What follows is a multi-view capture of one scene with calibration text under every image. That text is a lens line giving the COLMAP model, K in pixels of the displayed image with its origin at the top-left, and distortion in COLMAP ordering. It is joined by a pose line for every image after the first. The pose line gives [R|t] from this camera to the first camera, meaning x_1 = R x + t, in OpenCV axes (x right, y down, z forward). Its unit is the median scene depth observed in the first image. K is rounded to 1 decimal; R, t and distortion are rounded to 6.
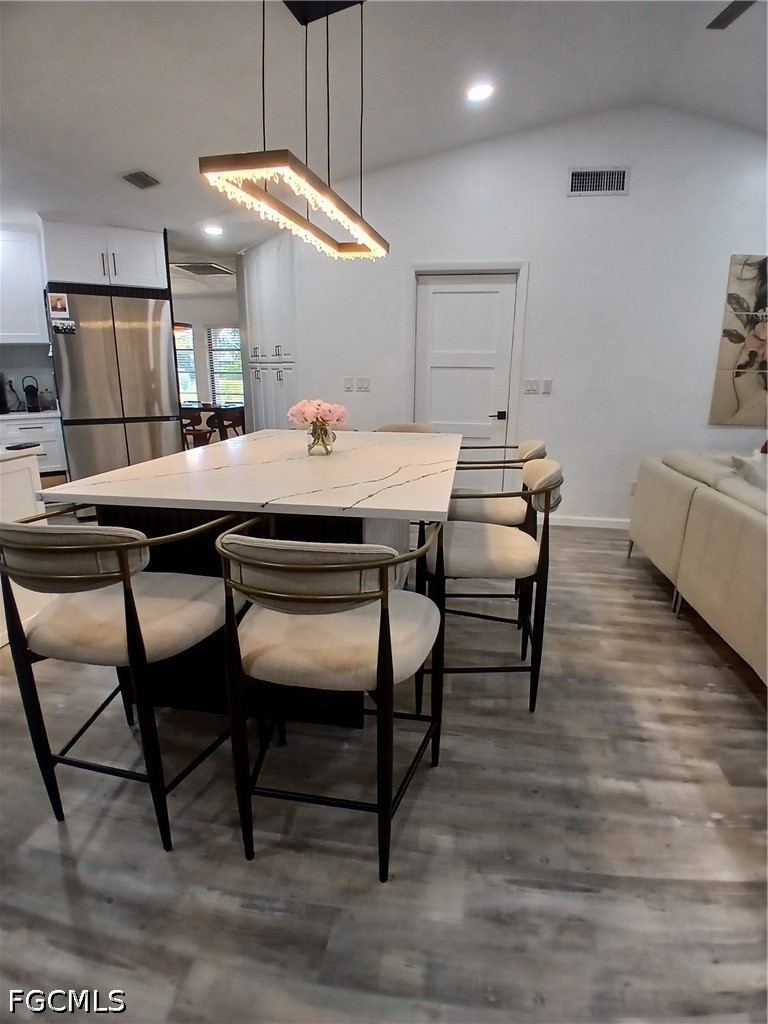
lens RADIAL K [[504.8, 0, 391.6], [0, 504.8, 510.6], [0, 0, 1]] dist [-0.037695, -0.009763]
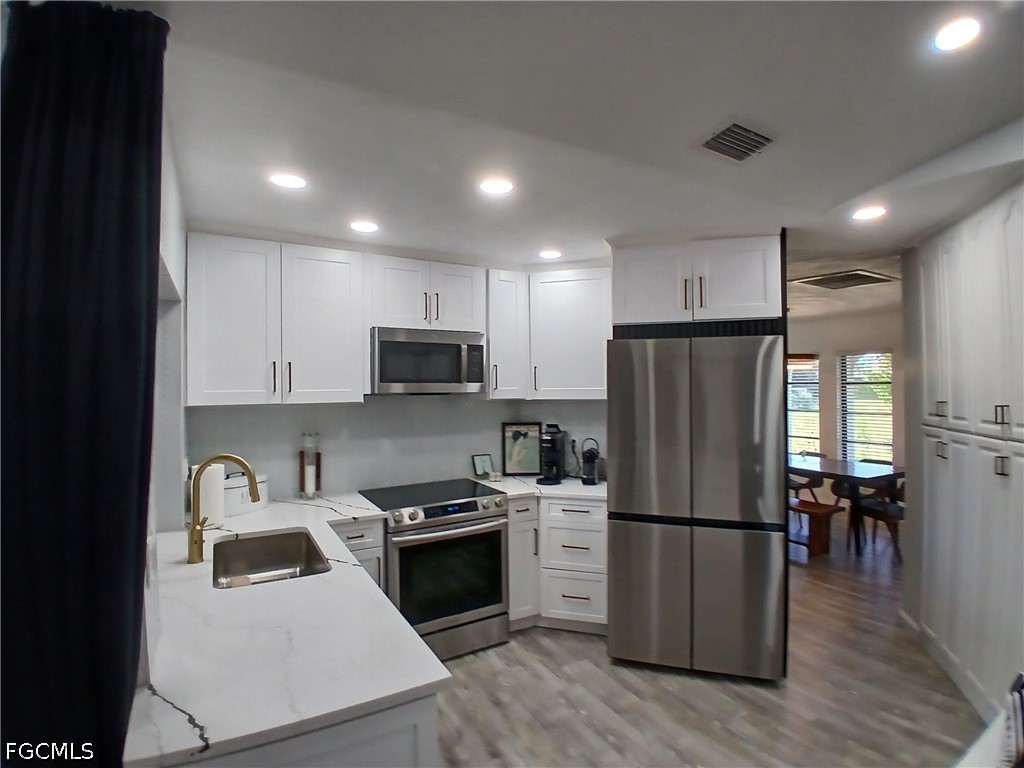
lens RADIAL K [[504.8, 0, 518.1], [0, 504.8, 379.4], [0, 0, 1]] dist [-0.037695, -0.009763]
pose [[0.617817, -0.020298, -0.786060, -0.150950], [-0.200016, 0.962728, -0.182066, -0.174948], [0.760457, 0.269708, 0.590730, 0.364379]]
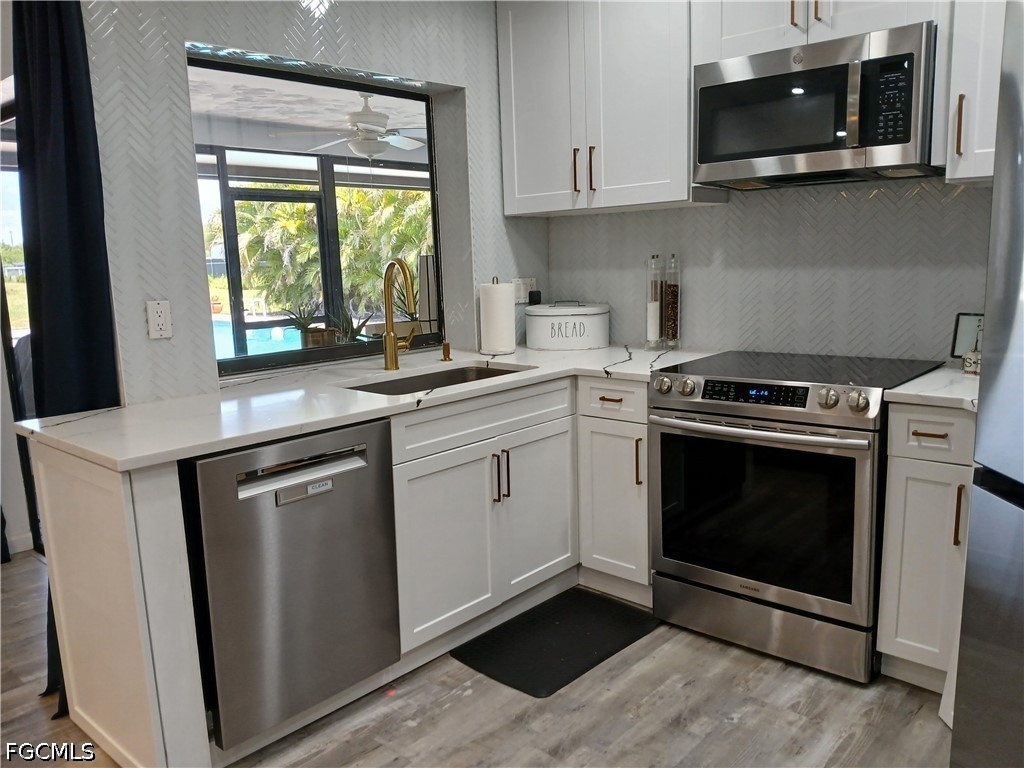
lens RADIAL K [[799.6, 0, 559.0], [0, 799.6, 406.0], [0, 0, 1]] dist [0.032108, 0.000639]
pose [[-0.537371, 0.162927, -0.827458, -0.176125], [-0.201065, 0.928117, 0.313323, -0.248397], [0.819027, 0.334744, -0.465984, 0.842332]]
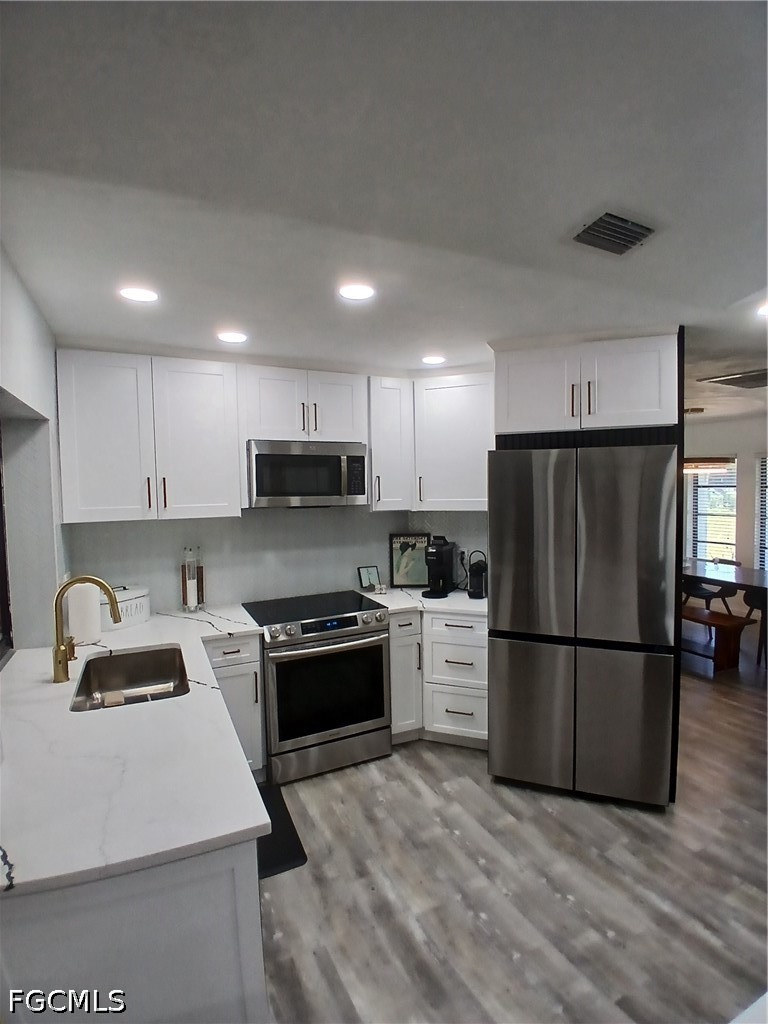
lens RADIAL K [[504.8, 0, 398.6], [0, 504.8, 508.3], [0, 0, 1]] dist [-0.037695, -0.009763]
pose [[0.560897, 0.020824, -0.827624, -0.140980], [-0.204146, 0.972293, -0.113889, -0.201246], [0.802321, 0.232836, 0.549607, 0.406928]]
